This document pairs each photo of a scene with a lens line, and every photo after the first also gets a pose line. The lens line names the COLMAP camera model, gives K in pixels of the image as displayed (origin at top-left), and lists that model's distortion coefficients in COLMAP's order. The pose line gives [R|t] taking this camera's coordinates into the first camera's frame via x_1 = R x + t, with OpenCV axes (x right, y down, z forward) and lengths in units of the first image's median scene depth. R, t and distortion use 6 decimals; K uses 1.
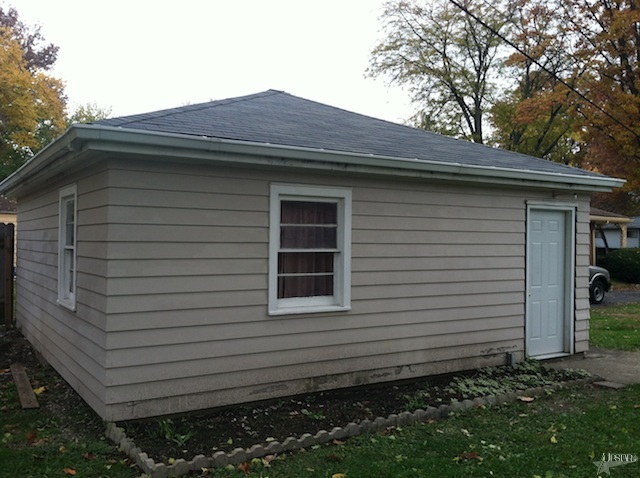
lens RADIAL K [[609.0, 0, 320.0], [0, 609.0, 239.0], [0, 0, 1]] dist [0.040207, -0.014997]
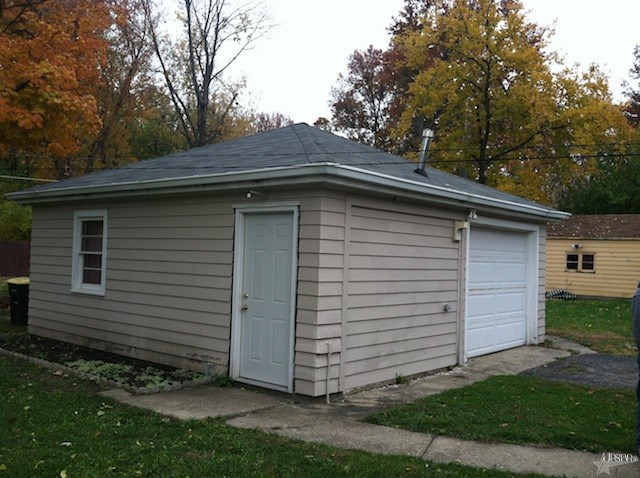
lens RADIAL K [[609.0, 0, 320.0], [0, 609.0, 239.0], [0, 0, 1]] dist [0.040207, -0.014997]
pose [[0.306519, -0.018315, -0.951688, 1.465975], [-0.015494, 0.999586, -0.024227, 0.011135], [0.951738, 0.022171, 0.306109, 0.985750]]
